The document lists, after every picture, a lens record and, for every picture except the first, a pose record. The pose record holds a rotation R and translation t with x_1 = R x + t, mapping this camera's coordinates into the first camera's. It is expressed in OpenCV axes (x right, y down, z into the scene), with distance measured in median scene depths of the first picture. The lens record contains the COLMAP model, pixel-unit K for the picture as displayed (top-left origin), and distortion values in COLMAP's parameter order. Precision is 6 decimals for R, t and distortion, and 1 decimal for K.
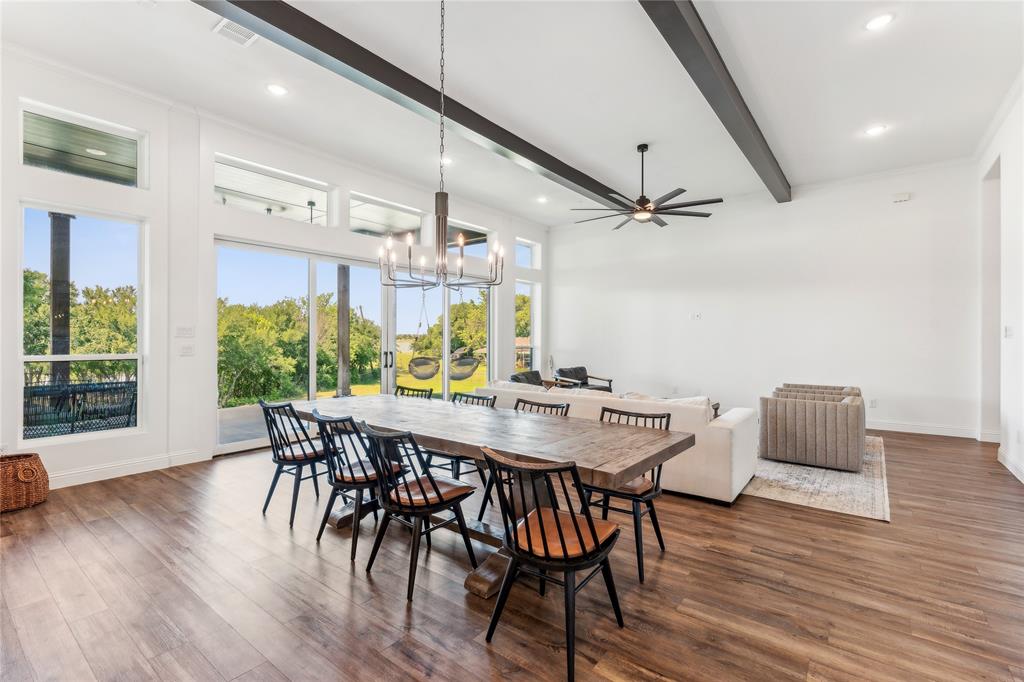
lens RADIAL K [[469.3, 0, 509.1], [0, 469.3, 336.9], [0, 0, 1]] dist [-0.005737, 0.000868]
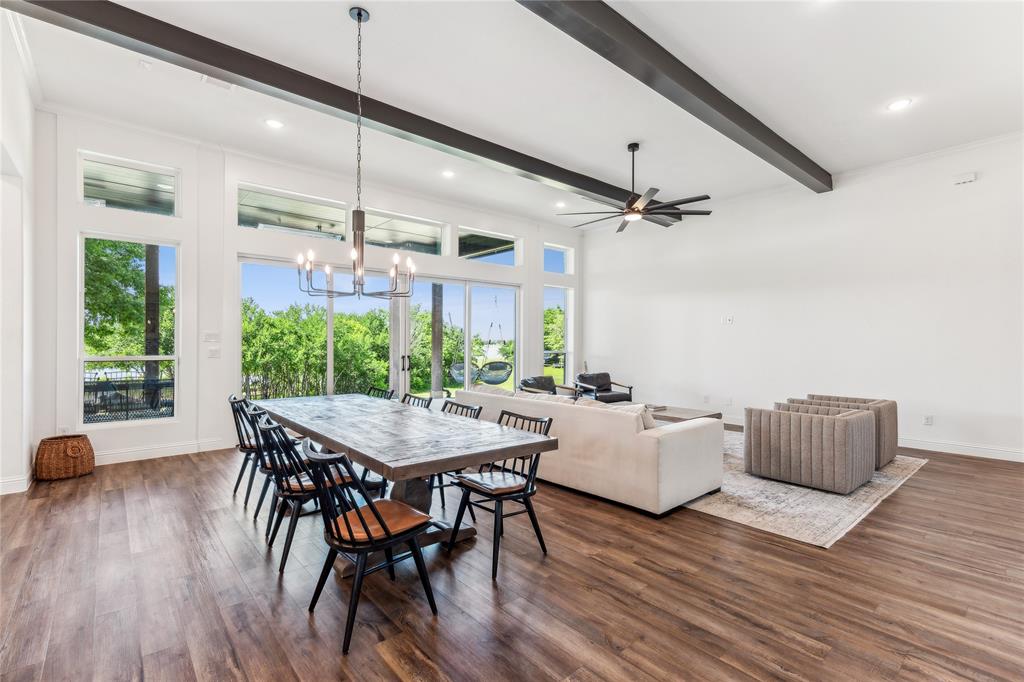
lens RADIAL K [[469.3, 0, 505.2], [0, 469.3, 348.8], [0, 0, 1]] dist [-0.005737, 0.000868]
pose [[0.979617, 0.004316, -0.200827, 0.271577], [-0.001414, 0.999893, 0.014590, -0.001645], [0.200869, -0.014009, 0.979518, -0.003381]]
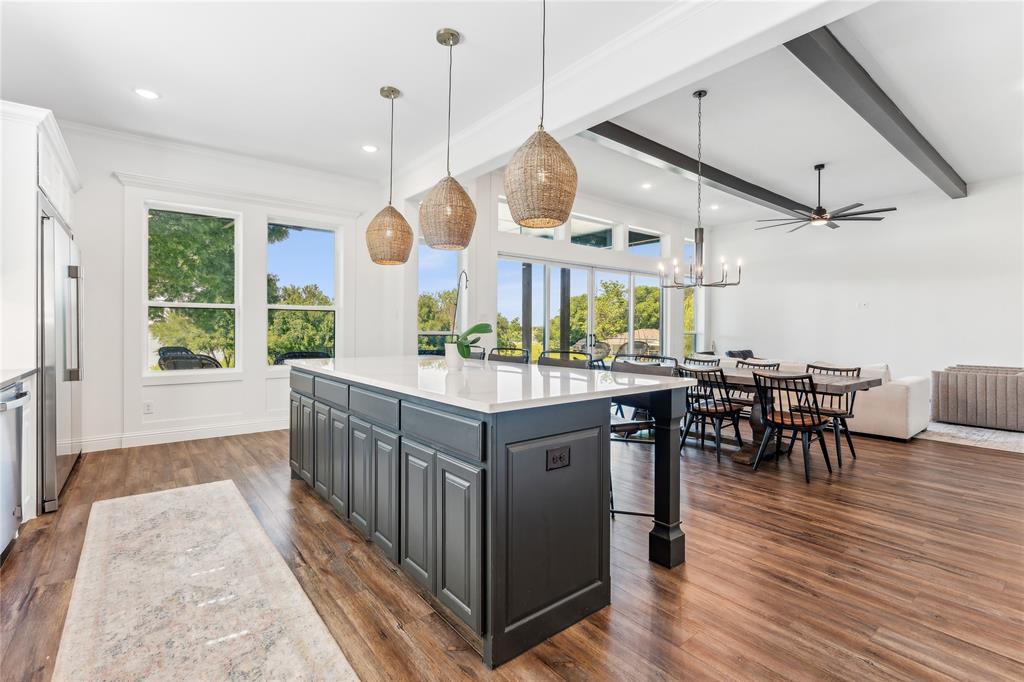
lens RADIAL K [[469.3, 0, 512.2], [0, 469.3, 329.0], [0, 0, 1]] dist [-0.005737, 0.000868]
pose [[0.971304, 0.004077, -0.237808, -0.246490], [-0.003991, 0.999992, 0.000845, 0.025996], [0.237809, 0.000128, 0.971312, -0.459163]]
